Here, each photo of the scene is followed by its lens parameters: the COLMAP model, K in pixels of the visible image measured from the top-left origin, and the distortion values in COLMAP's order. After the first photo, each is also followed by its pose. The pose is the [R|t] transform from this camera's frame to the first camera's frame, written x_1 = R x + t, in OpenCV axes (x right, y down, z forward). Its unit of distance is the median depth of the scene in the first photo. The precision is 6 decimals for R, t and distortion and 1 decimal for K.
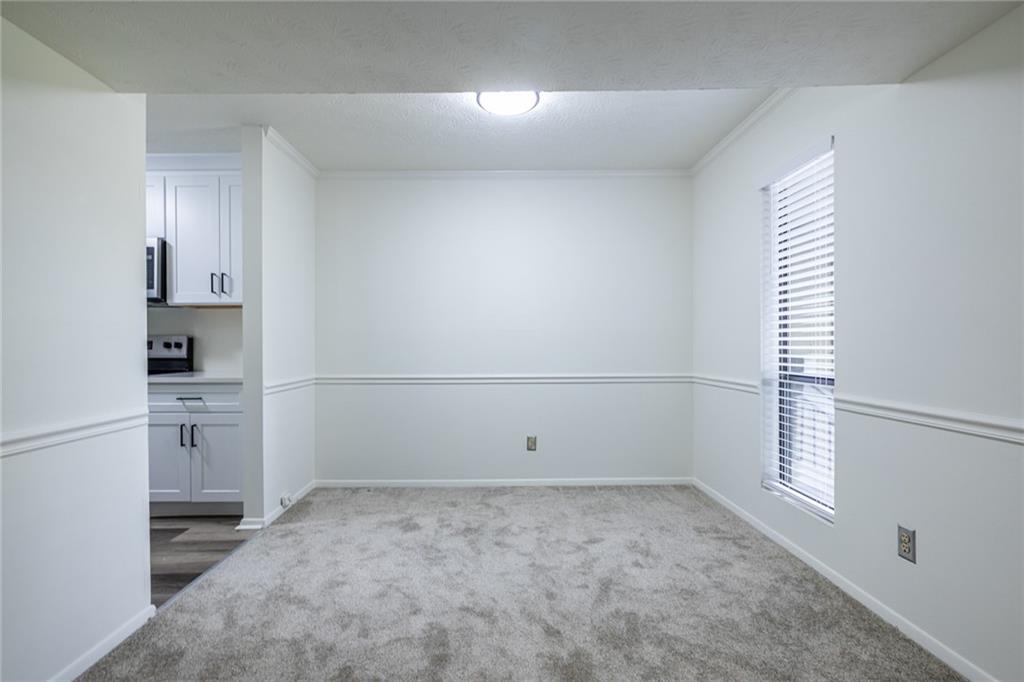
lens RADIAL K [[457.5, 0, 503.4], [0, 457.5, 348.1], [0, 0, 1]] dist [-0.001135, 0.001112]
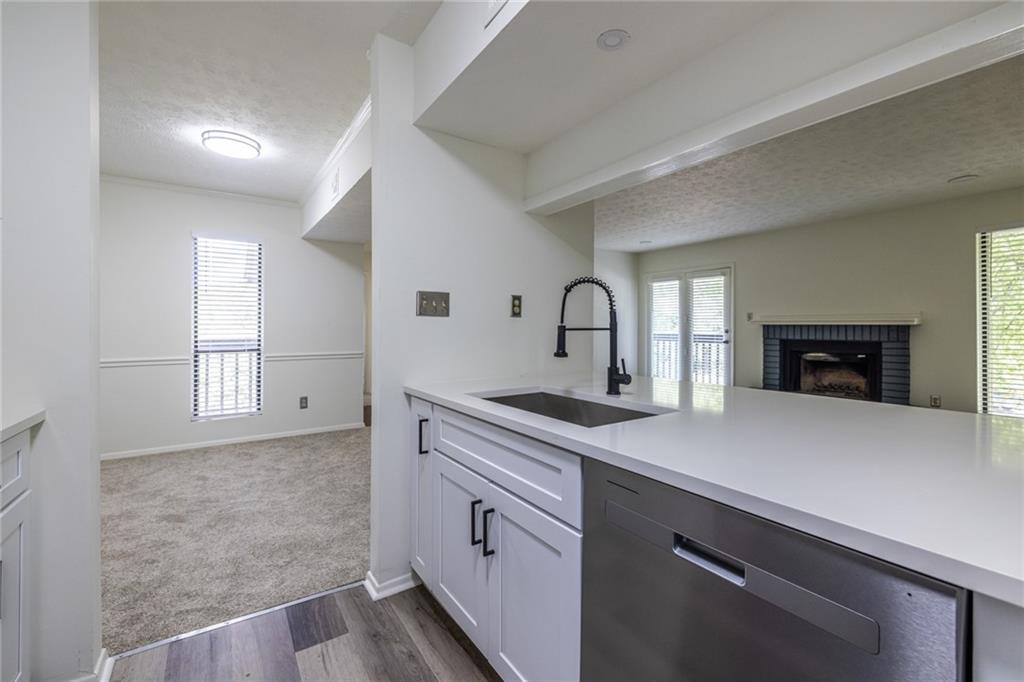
lens RADIAL K [[426.6, 0, 506.5], [0, 426.6, 325.8], [0, 0, 1]] dist [0.013398, -0.002284]
pose [[-0.557376, 0.003173, 0.830254, -1.279118], [0.000341, 0.999993, -0.003592, -0.023468], [-0.830260, -0.001719, -0.557374, 0.913394]]
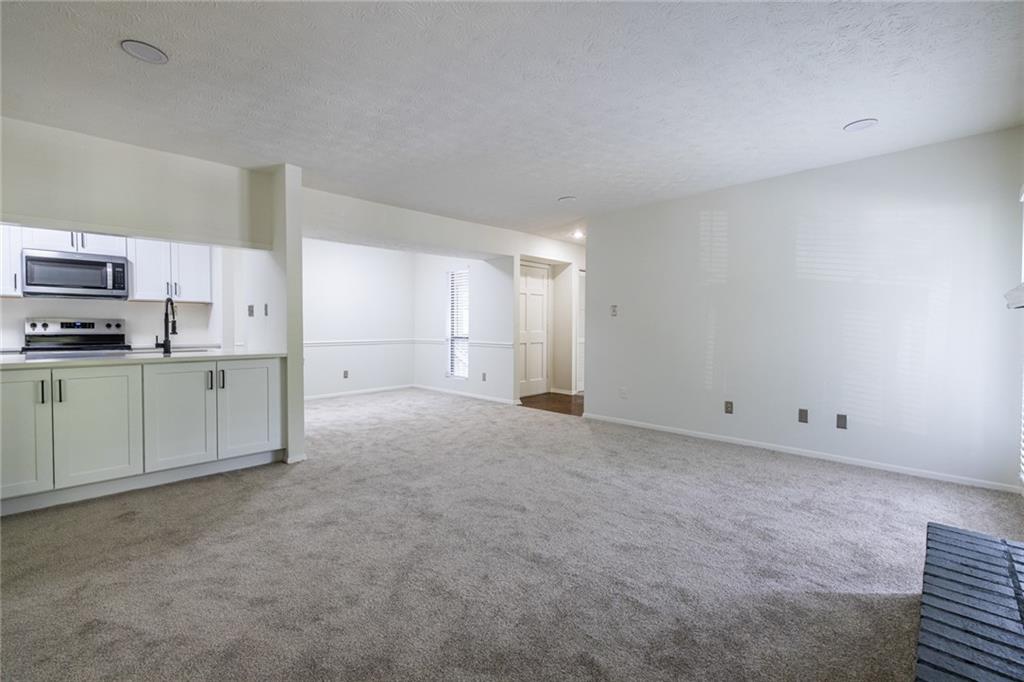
lens RADIAL K [[434.1, 0, 519.4], [0, 434.1, 334.5], [0, 0, 1]] dist [0.002581, -0.000736]
pose [[0.695811, -0.010540, 0.718148, -1.051689], [-0.002798, 0.999845, 0.017385, -0.007609], [-0.718220, -0.014106, 0.695673, -1.203433]]
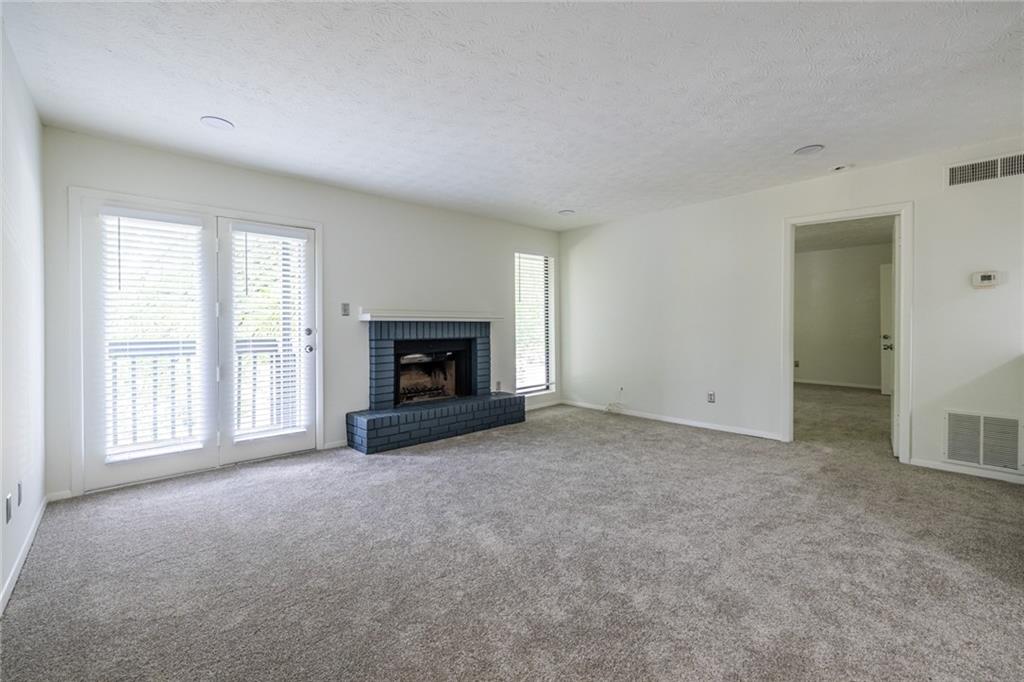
lens RADIAL K [[429.5, 0, 529.5], [0, 429.5, 327.6], [0, 0, 1]] dist [-0.000280, -0.000077]
pose [[-0.734740, 0.009753, -0.678279, 0.462121], [0.010983, 0.999937, 0.002481, -0.009726], [0.678260, -0.005626, -0.734801, 0.158361]]
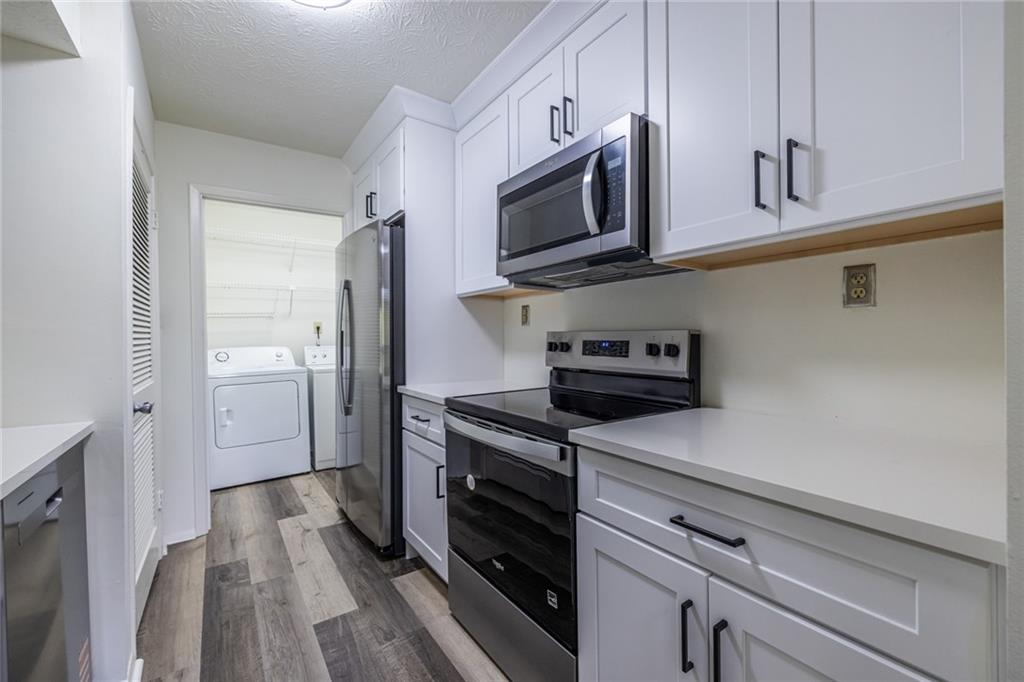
lens RADIAL K [[434.1, 0, 500.5], [0, 434.1, 340.5], [0, 0, 1]] dist [0.002581, -0.000736]
pose [[0.551810, -0.000124, -0.833970, -0.554913], [0.004959, 0.999983, 0.003132, -0.024249], [0.833955, -0.005864, 0.551801, 0.771950]]
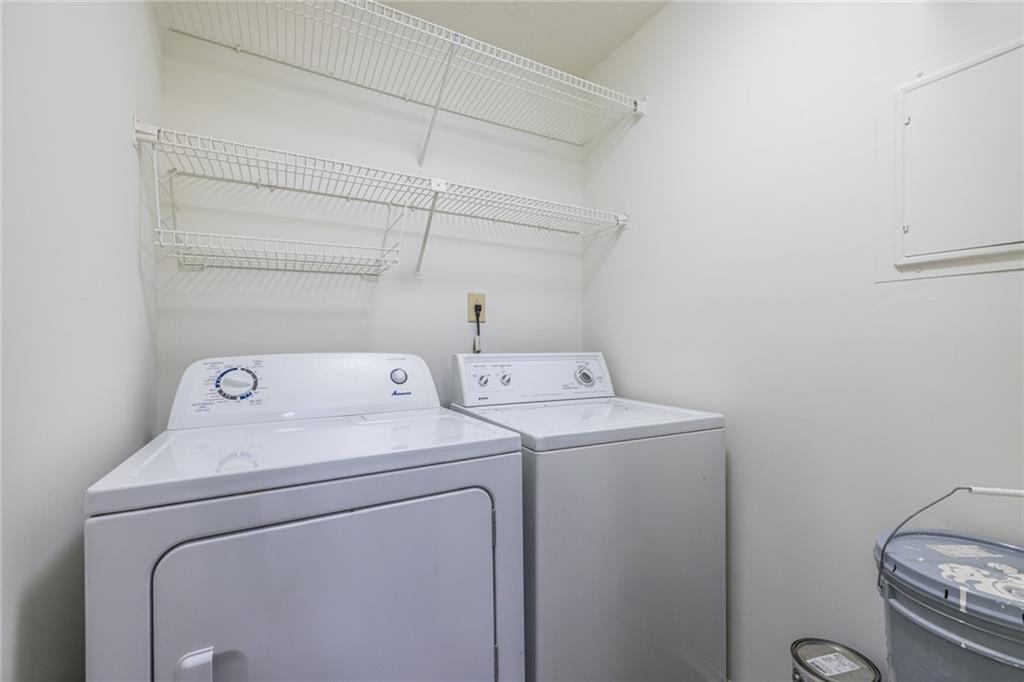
lens RADIAL K [[434.1, 0, 507.7], [0, 434.1, 336.9], [0, 0, 1]] dist [0.002581, -0.000736]
pose [[0.463718, -0.015645, -0.885845, -1.719810], [-0.009023, 0.999709, -0.022380, -0.010781], [0.885937, 0.018371, 0.463442, 0.835629]]
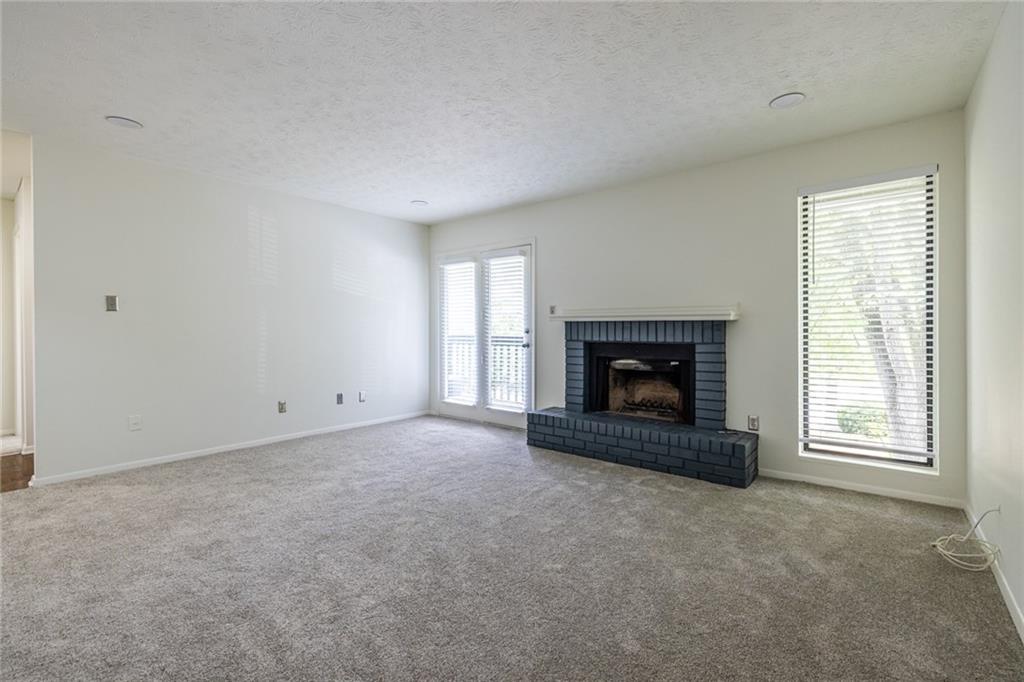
lens RADIAL K [[457.5, 0, 497.8], [0, 457.5, 331.1], [0, 0, 1]] dist [-0.001135, 0.001112]
pose [[-0.759814, -0.000893, 0.650139, -1.111932], [-0.001288, 0.999999, -0.000132, -0.000676], [-0.650139, -0.000938, -0.759815, 0.069394]]
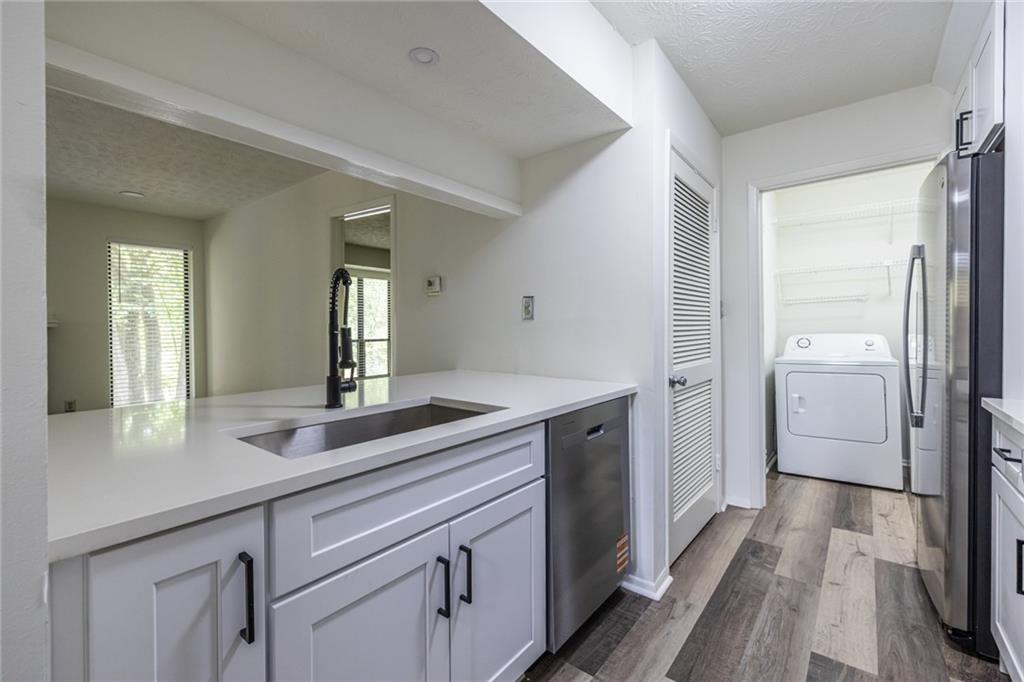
lens RADIAL K [[434.1, 0, 517.5], [0, 434.1, 330.0], [0, 0, 1]] dist [0.002581, -0.000736]
pose [[-0.626895, 0.007173, -0.779071, -0.567426], [0.003023, 0.999972, 0.006774, -0.025459], [0.779098, 0.001892, -0.626899, 0.956423]]
